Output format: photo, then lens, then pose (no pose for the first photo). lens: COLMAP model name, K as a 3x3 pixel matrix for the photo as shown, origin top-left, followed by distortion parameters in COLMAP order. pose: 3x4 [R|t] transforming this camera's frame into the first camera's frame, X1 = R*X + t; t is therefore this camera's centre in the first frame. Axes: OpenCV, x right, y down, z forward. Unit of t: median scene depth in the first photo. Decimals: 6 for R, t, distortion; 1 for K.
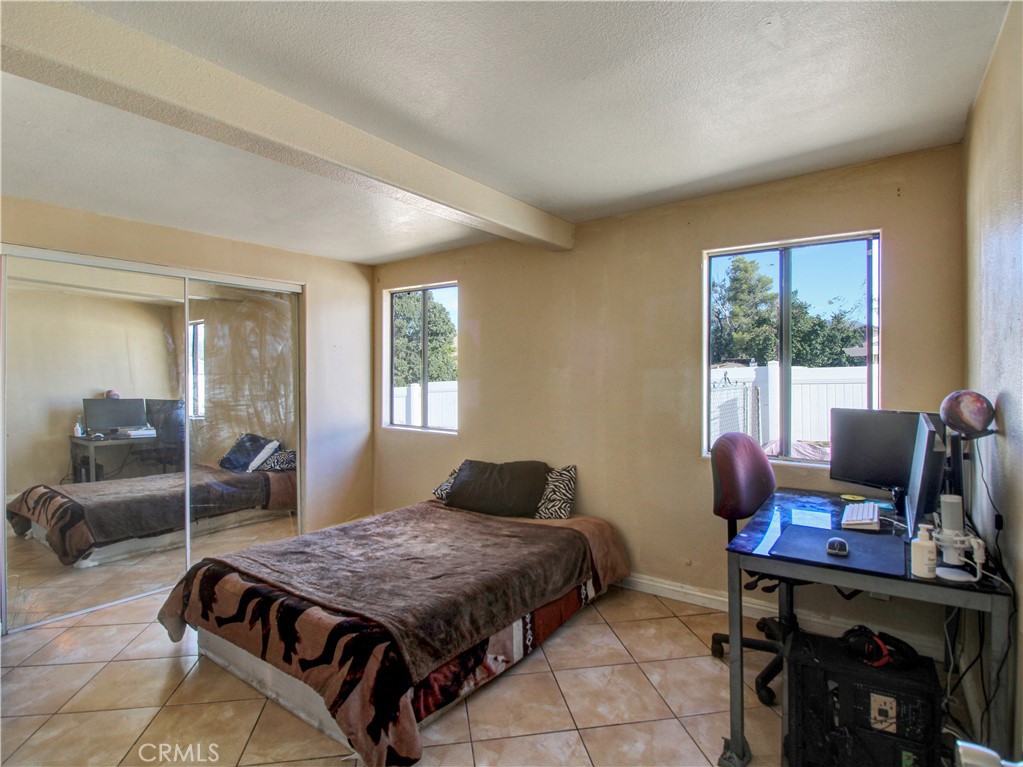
lens RADIAL K [[543.1, 0, 512.6], [0, 543.1, 372.5], [0, 0, 1]] dist [0.001169, -0.014409]
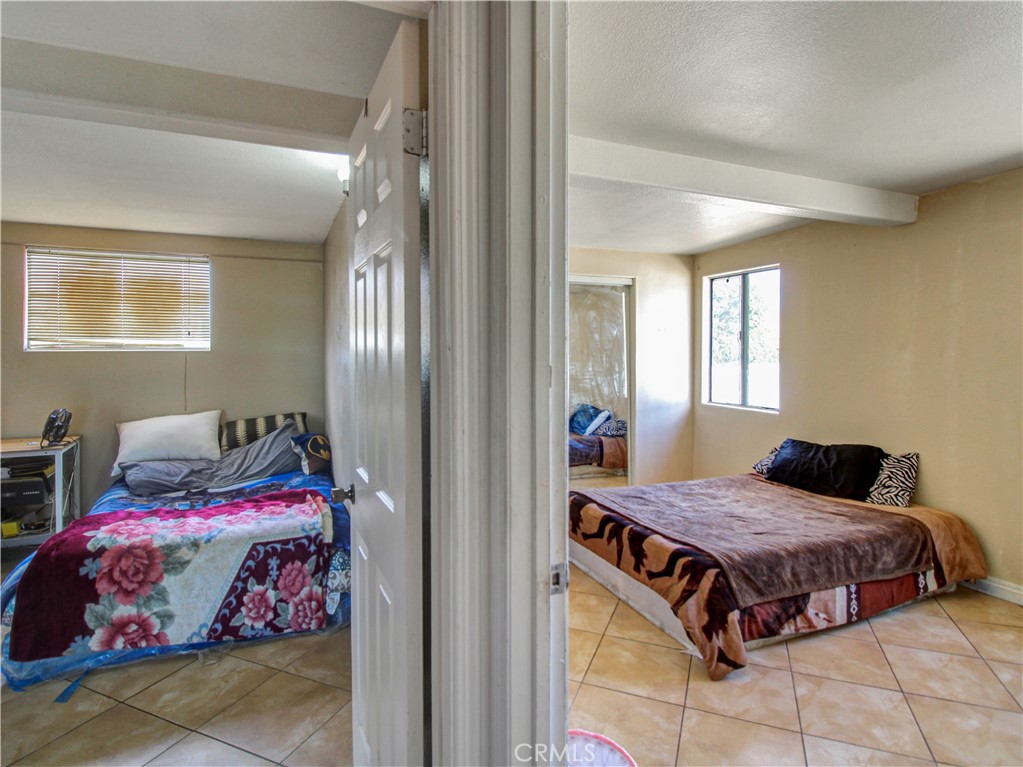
lens RADIAL K [[545.9, 0, 509.4], [0, 545.9, 355.6], [0, 0, 1]] dist [0.001810, -0.013451]
pose [[0.849003, 0.006362, -0.528350, 0.017574], [-0.003157, 0.999971, 0.006968, -0.002190], [0.528379, -0.004248, 0.848998, -0.243673]]
